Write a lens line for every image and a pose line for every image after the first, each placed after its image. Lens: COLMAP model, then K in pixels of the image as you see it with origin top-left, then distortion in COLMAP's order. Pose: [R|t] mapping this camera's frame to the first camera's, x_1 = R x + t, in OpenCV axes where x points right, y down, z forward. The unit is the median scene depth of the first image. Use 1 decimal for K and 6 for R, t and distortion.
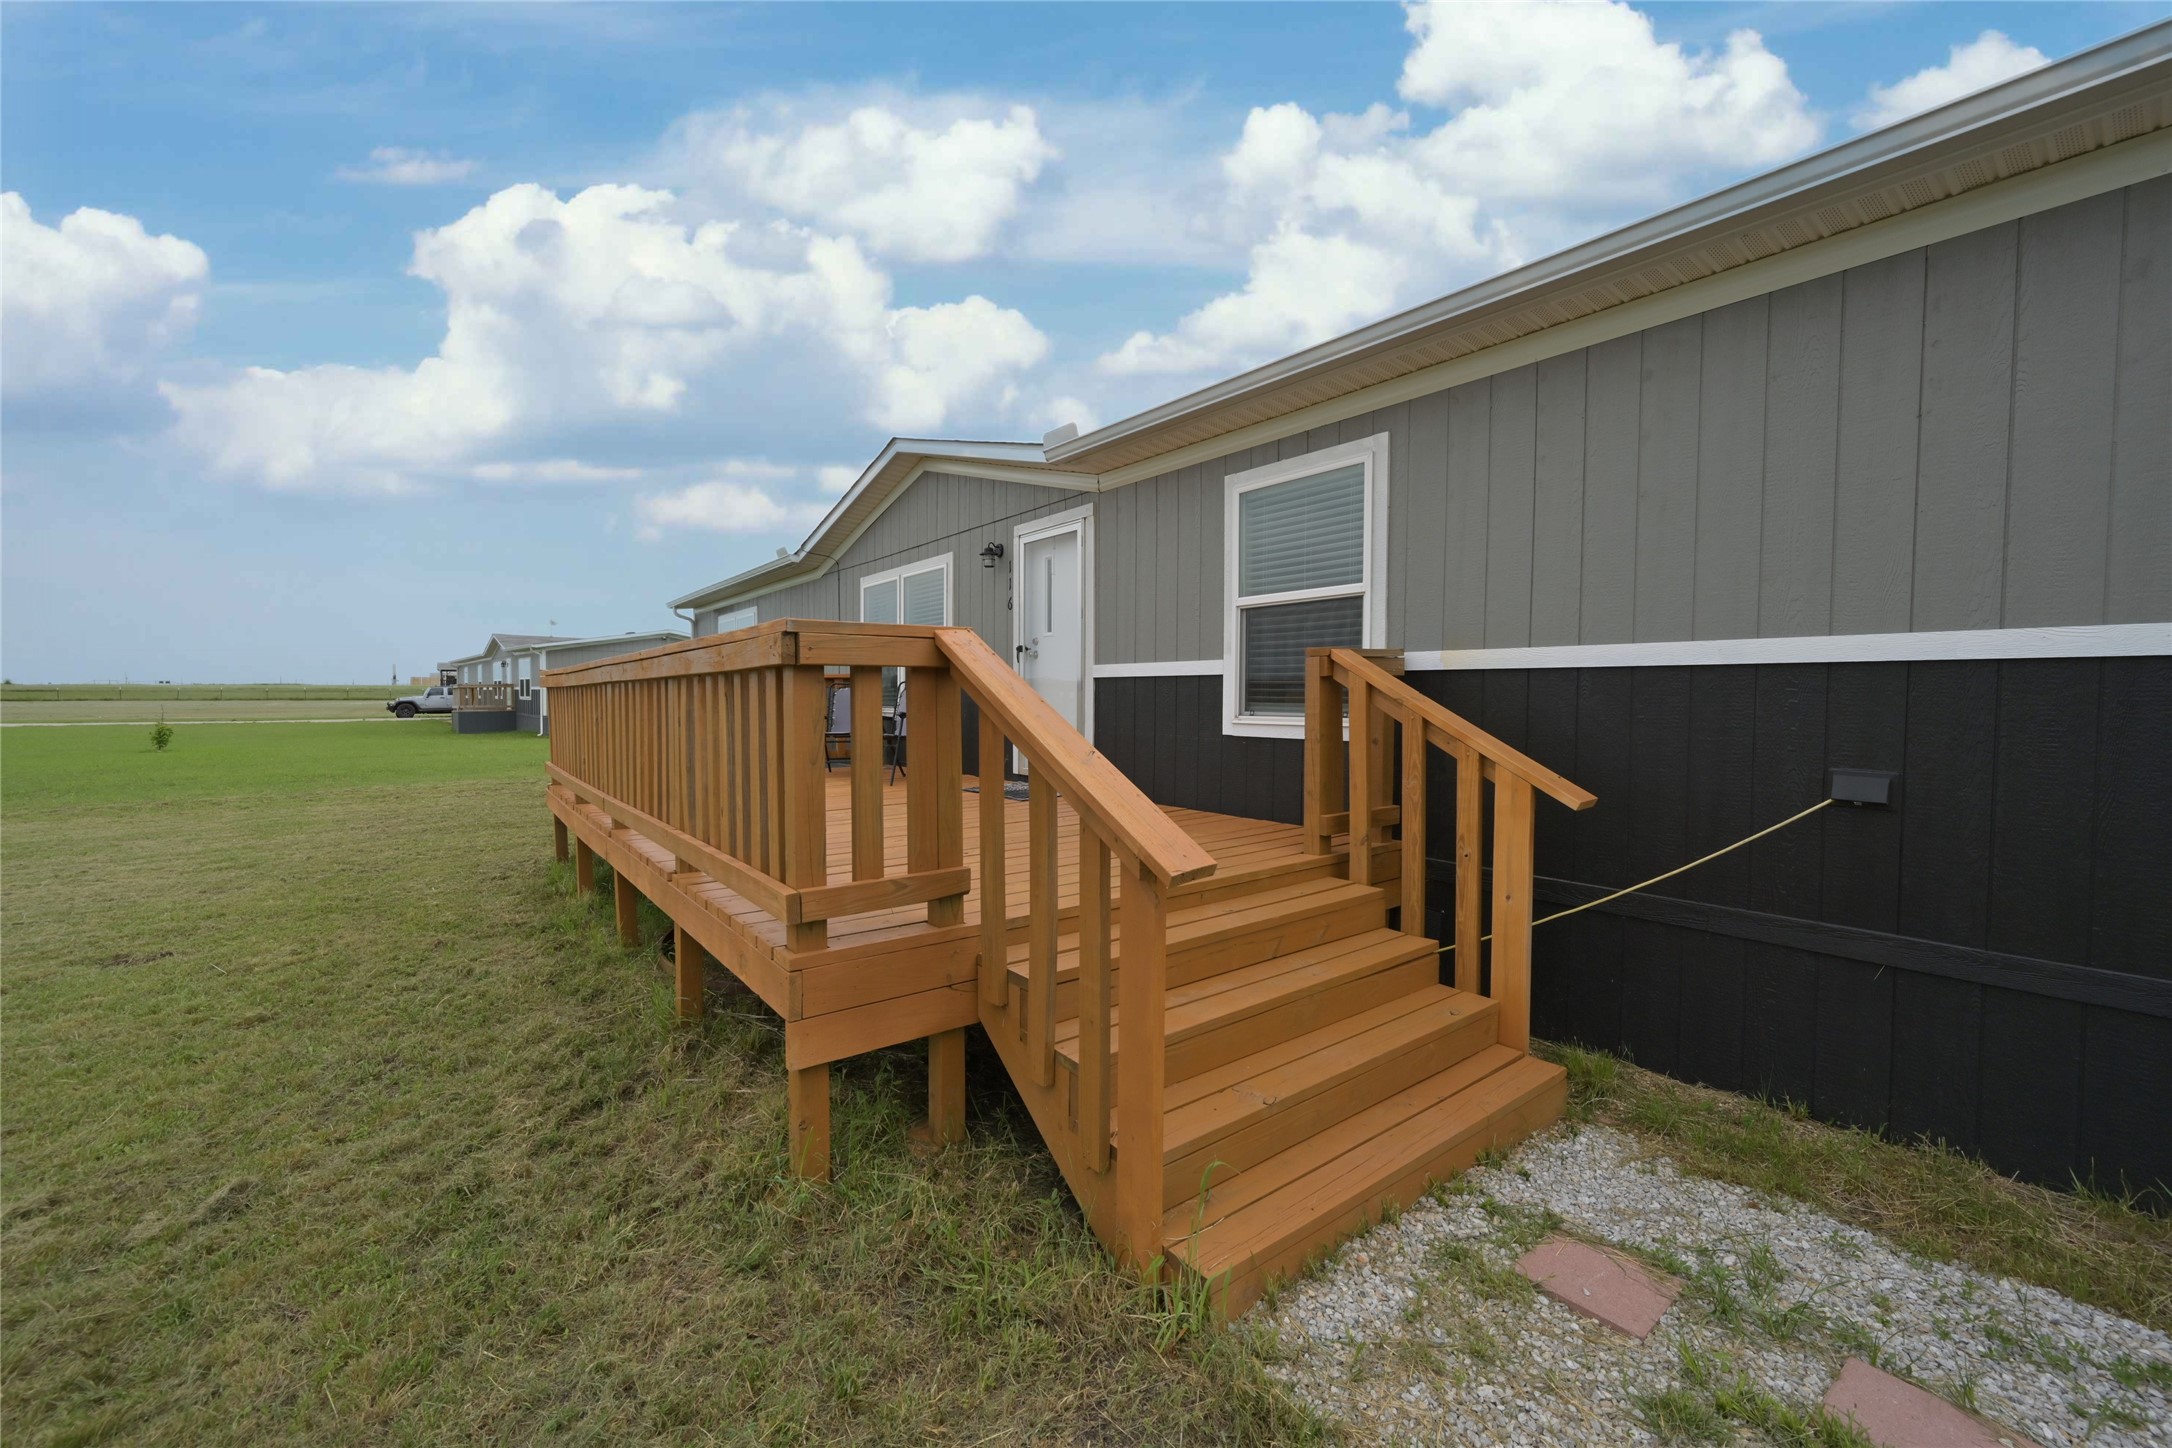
lens RADIAL K [[856.0, 0, 1085.3], [0, 856.0, 713.5], [0, 0, 1]] dist [-0.004313, 0.000489]
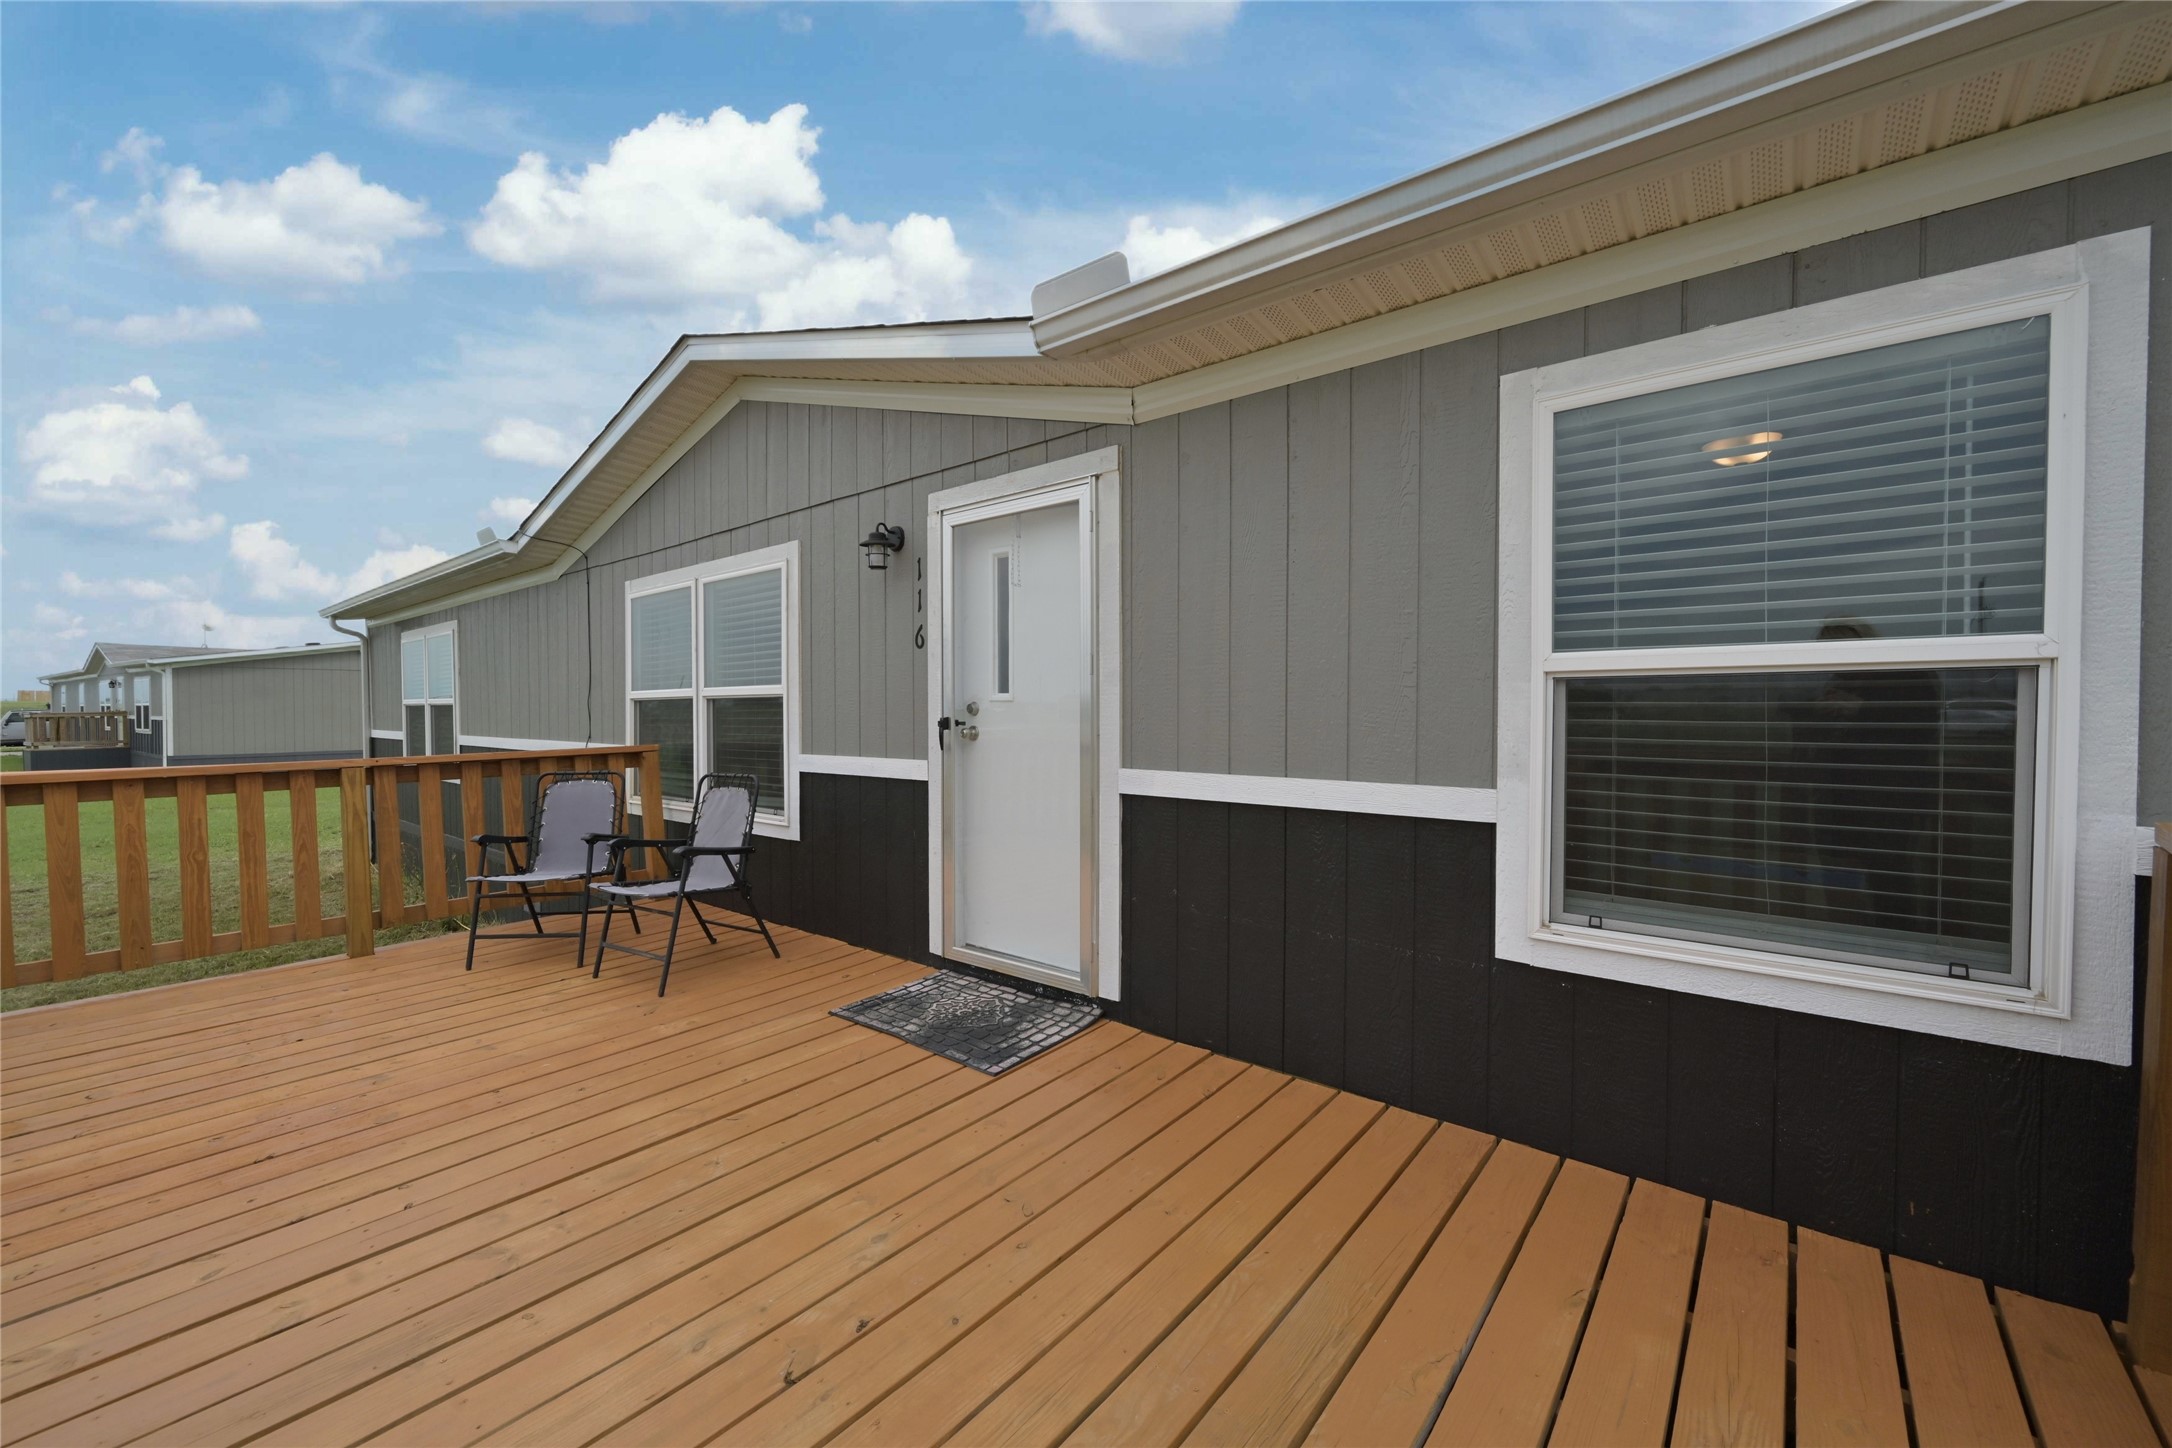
lens RADIAL K [[856.0, 0, 1102.0], [0, 856.0, 718.5], [0, 0, 1]] dist [-0.004313, 0.000489]
pose [[0.972240, -0.005350, 0.233927, -0.104217], [0.008147, 0.999906, -0.010991, -0.071234], [-0.233846, 0.012591, 0.972192, 0.455728]]
